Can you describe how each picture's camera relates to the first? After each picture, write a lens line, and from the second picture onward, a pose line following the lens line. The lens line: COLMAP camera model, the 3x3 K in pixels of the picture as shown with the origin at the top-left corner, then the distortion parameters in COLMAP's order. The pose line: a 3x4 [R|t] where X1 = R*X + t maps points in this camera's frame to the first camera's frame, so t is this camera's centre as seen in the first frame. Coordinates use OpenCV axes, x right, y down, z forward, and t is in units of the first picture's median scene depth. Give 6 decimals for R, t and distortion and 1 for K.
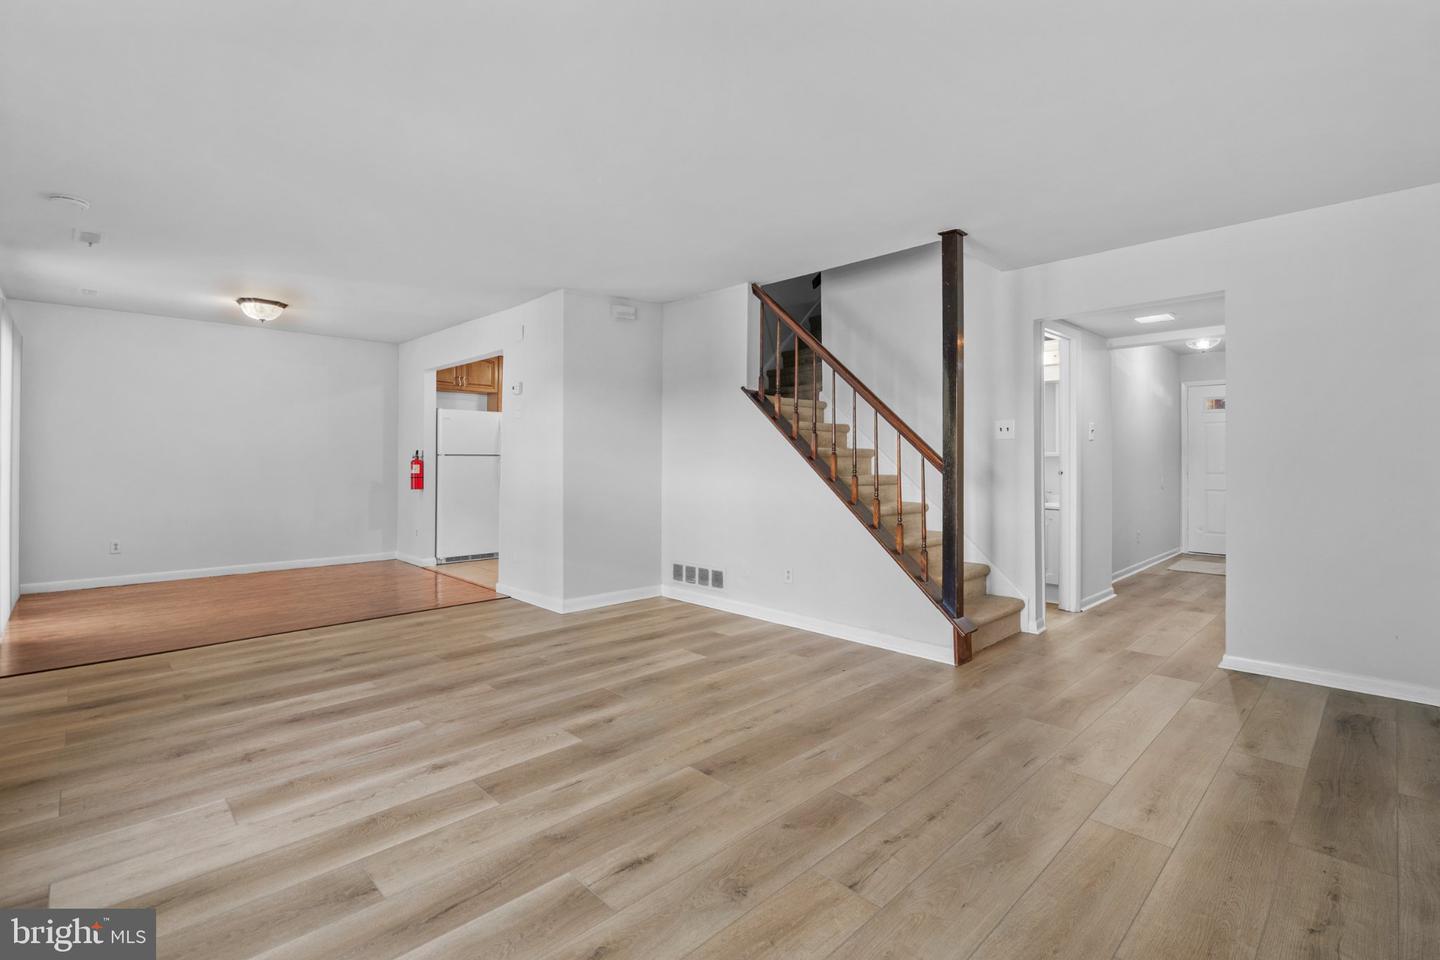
lens RADIAL K [[658.8, 0, 716.6], [0, 658.8, 465.8], [0, 0, 1]] dist [-0.007286, 0.000482]
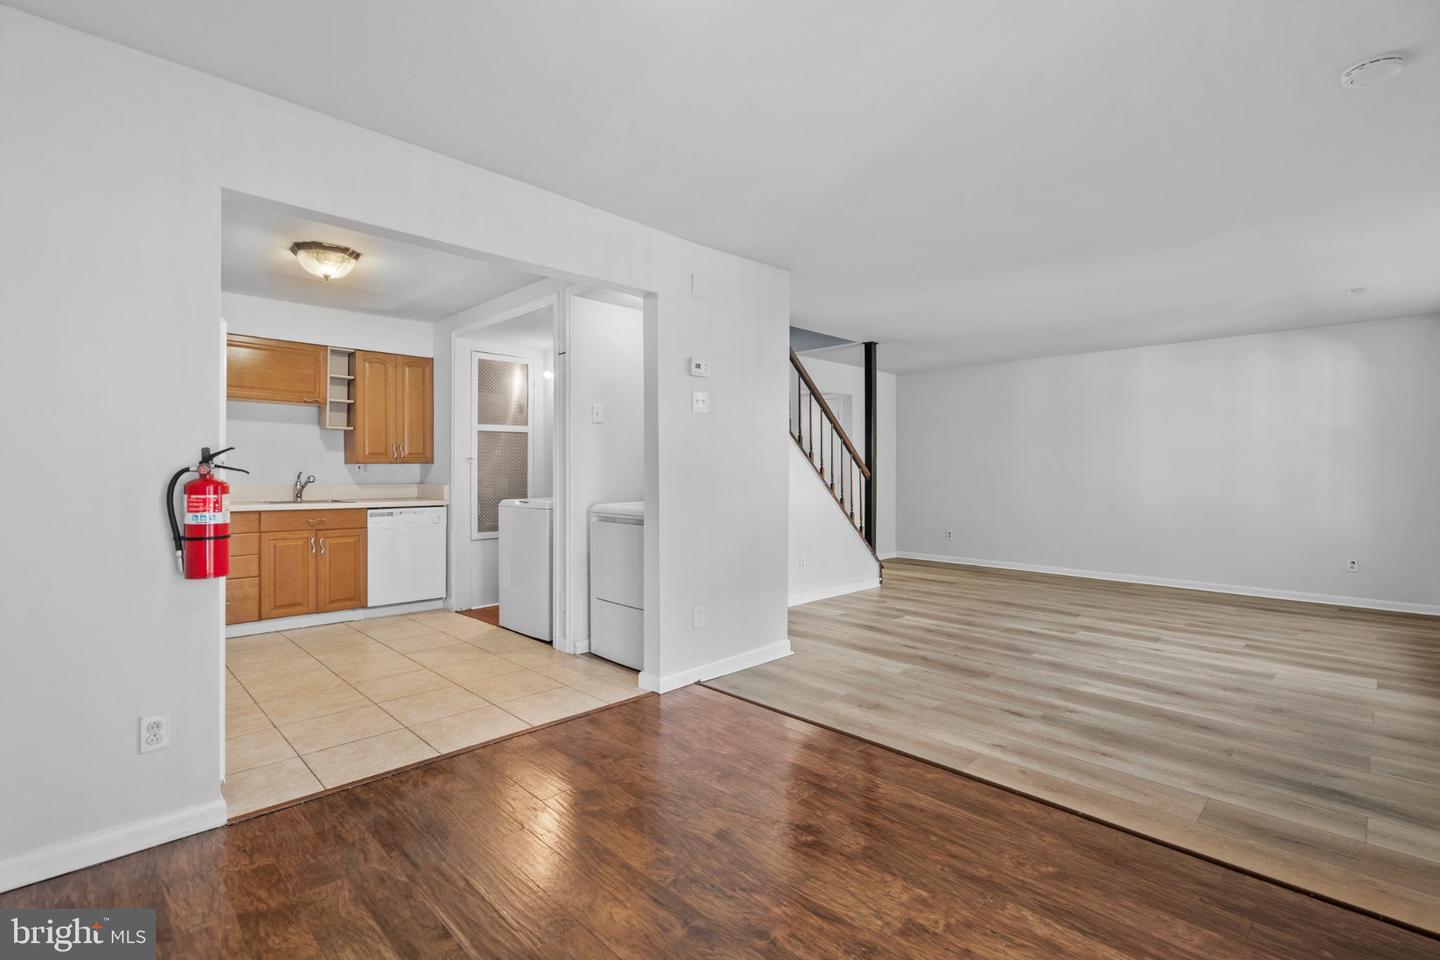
lens RADIAL K [[658.8, 0, 727.1], [0, 658.8, 477.7], [0, 0, 1]] dist [-0.007286, 0.000482]
pose [[-0.013783, -0.010016, 0.999855, -1.661338], [0.010387, 0.999894, 0.010159, -0.021125], [-0.999851, 0.010526, -0.013677, 1.673887]]
